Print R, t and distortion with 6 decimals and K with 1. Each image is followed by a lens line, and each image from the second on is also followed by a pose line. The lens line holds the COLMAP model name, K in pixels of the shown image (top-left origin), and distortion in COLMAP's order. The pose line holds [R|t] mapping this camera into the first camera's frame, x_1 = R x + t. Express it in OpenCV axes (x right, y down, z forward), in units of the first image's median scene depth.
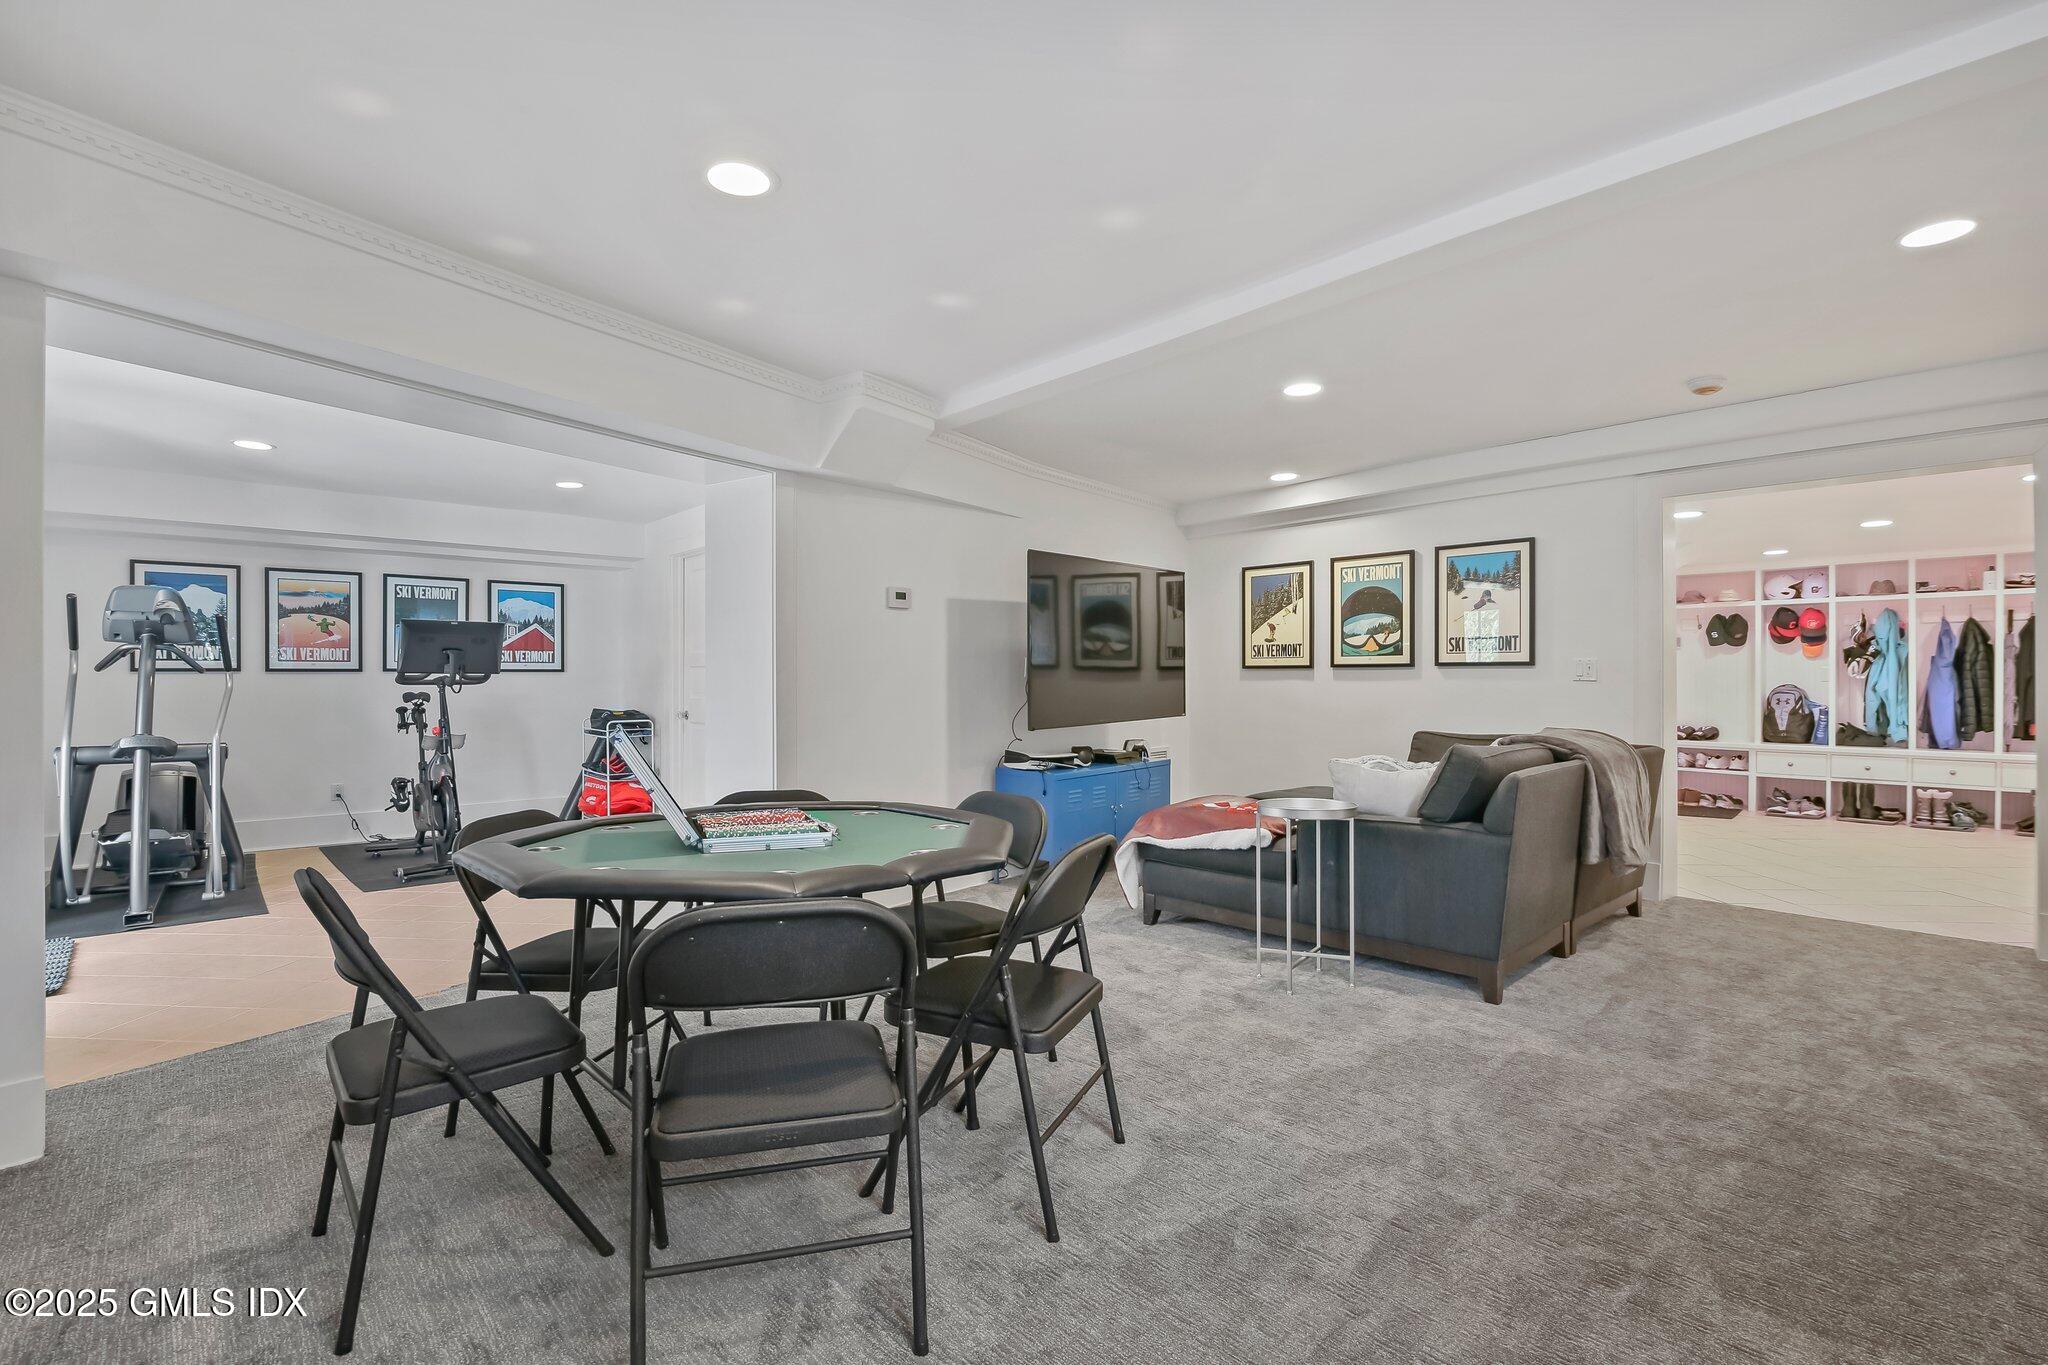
lens RADIAL K [[968.2, 0, 1019.1], [0, 968.2, 679.2], [0, 0, 1]] dist [-0.015928, -0.000864]
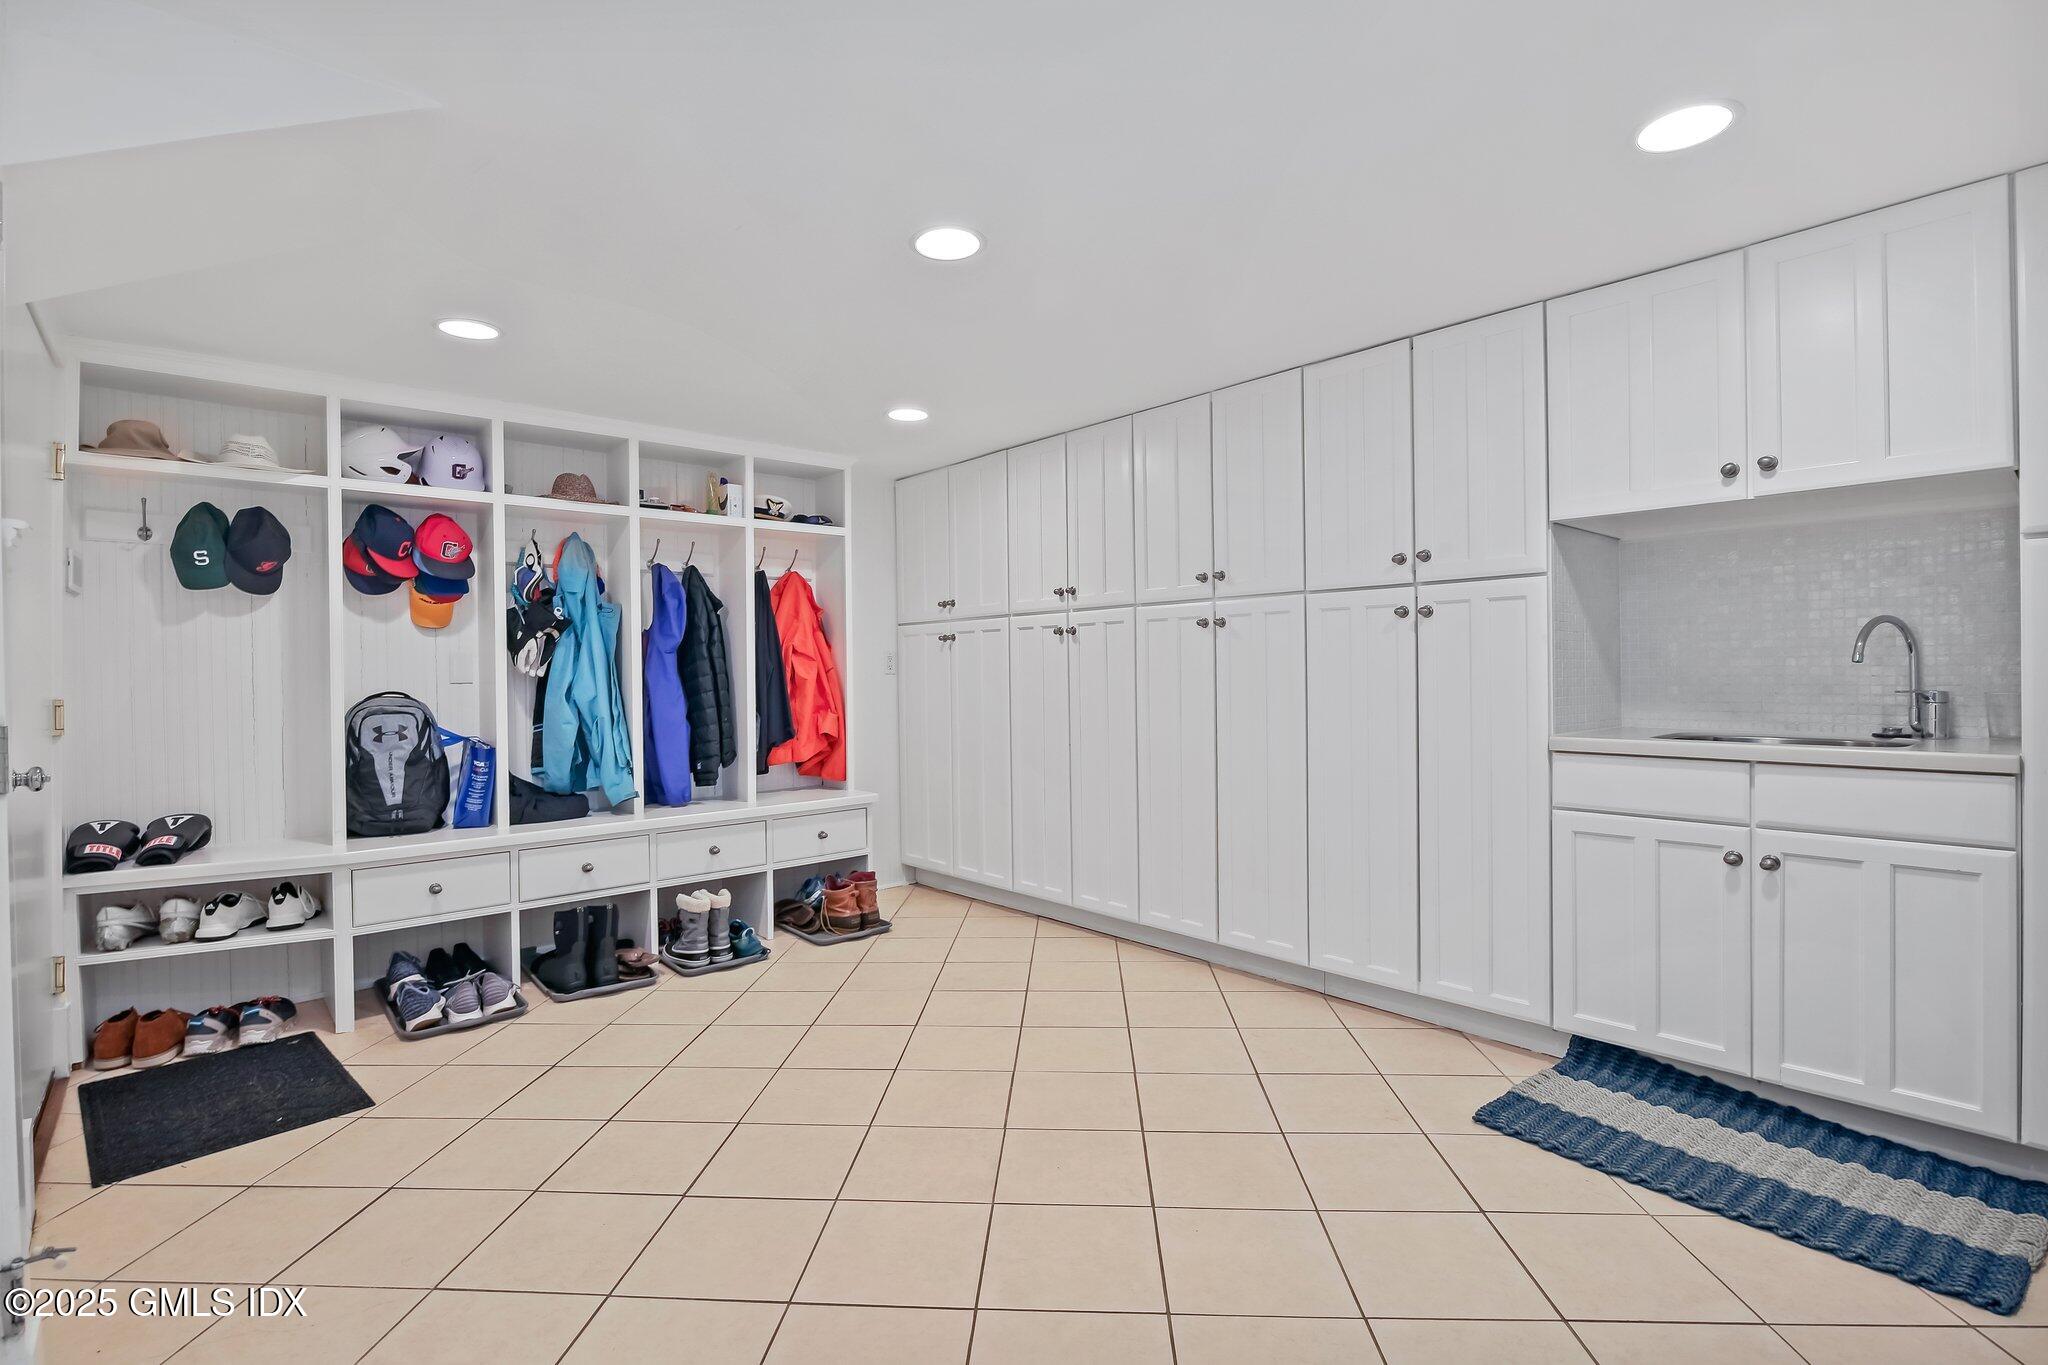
lens RADIAL K [[968.2, 0, 1021.0], [0, 968.2, 674.7], [0, 0, 1]] dist [-0.015928, -0.000864]
pose [[0.015998, -0.006886, 0.999848, 0.393525], [0.012376, 0.999901, 0.006689, -0.001302], [-0.999795, 0.012267, 0.016081, 0.726291]]
